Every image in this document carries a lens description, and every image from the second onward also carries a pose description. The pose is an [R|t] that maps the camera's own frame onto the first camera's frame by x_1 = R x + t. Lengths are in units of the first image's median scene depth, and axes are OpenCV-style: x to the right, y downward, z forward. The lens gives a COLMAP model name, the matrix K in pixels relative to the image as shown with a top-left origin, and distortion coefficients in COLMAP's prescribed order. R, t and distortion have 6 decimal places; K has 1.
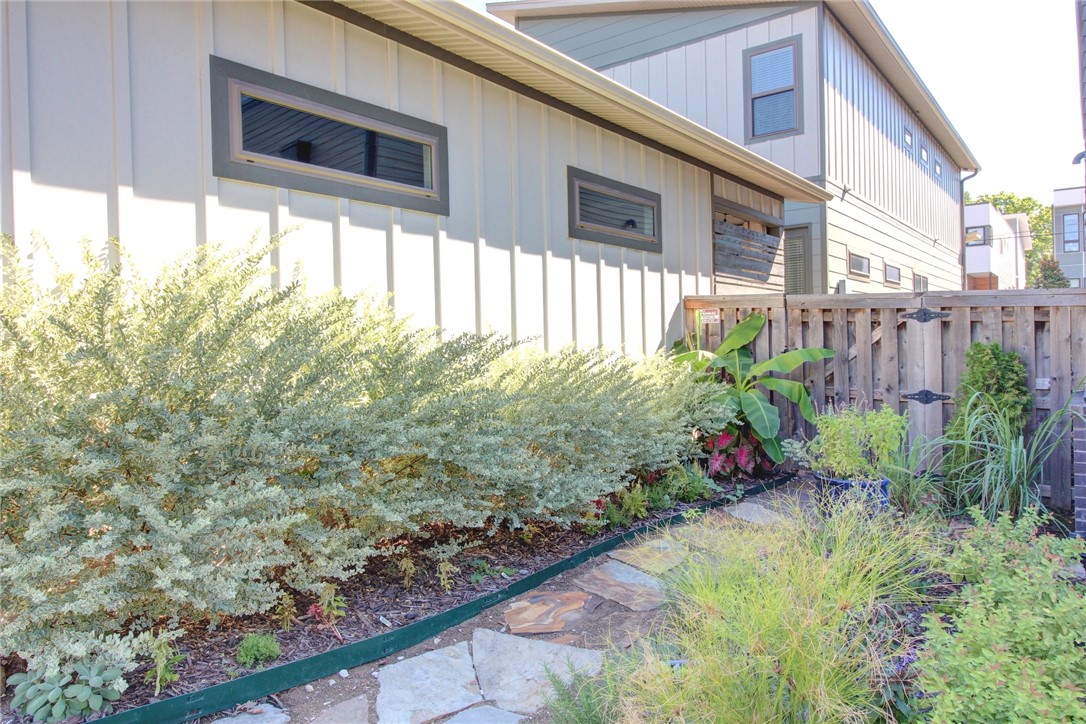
lens RADIAL K [[725.1, 0, 544.0], [0, 725.1, 357.5], [0, 0, 1]] dist [-0.011257, 0.000024]
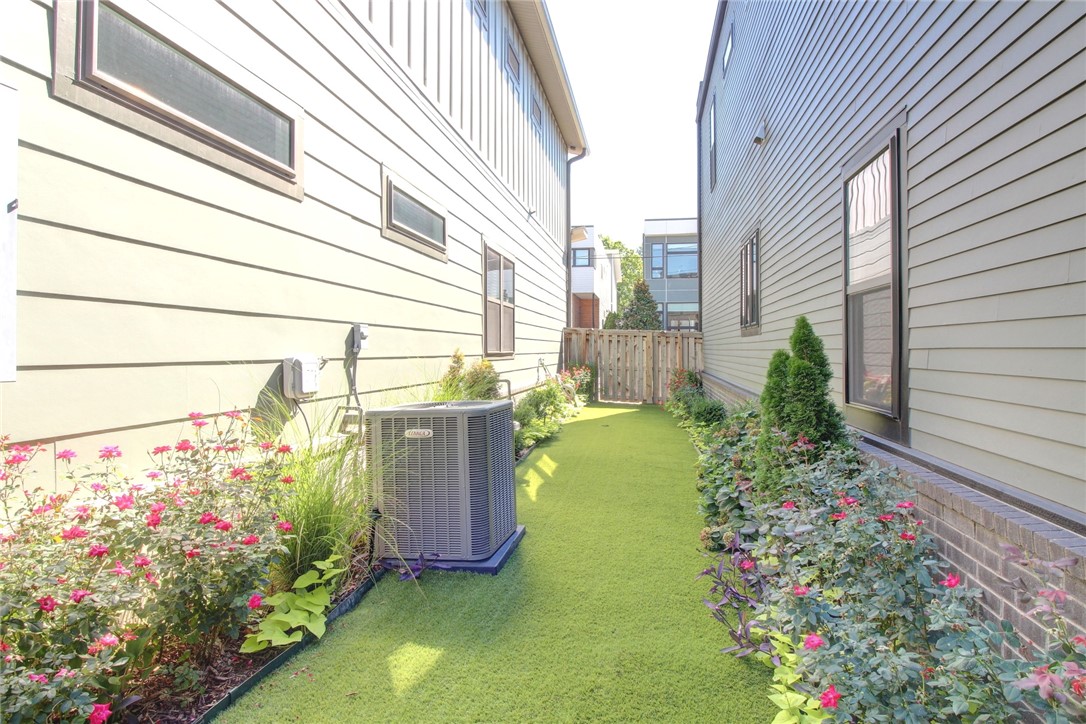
lens RADIAL K [[586.2, 0, 542.6], [0, 586.2, 356.7], [0, 0, 1]] dist [0.004065, 0.000699]
pose [[0.889578, 0.020253, 0.456334, 0.822331], [-0.015812, 0.999783, -0.013549, -0.059646], [-0.456510, 0.004838, 0.889705, 1.374125]]
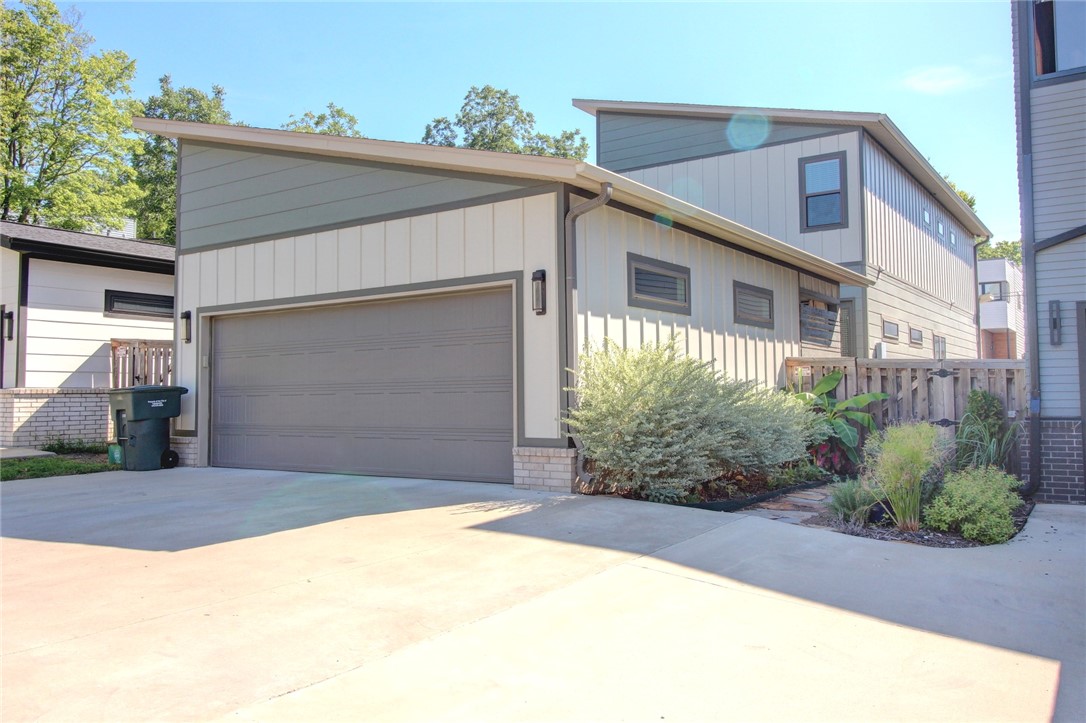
lens RADIAL K [[872.3, 0, 540.3], [0, 872.3, 357.4], [0, 0, 1]] dist [-0.009426, 0.001631]
pose [[0.998585, 0.016394, 0.050599, -0.411300], [-0.013109, 0.997826, -0.064584, 0.038243], [-0.051547, 0.063830, 0.996629, -0.778707]]
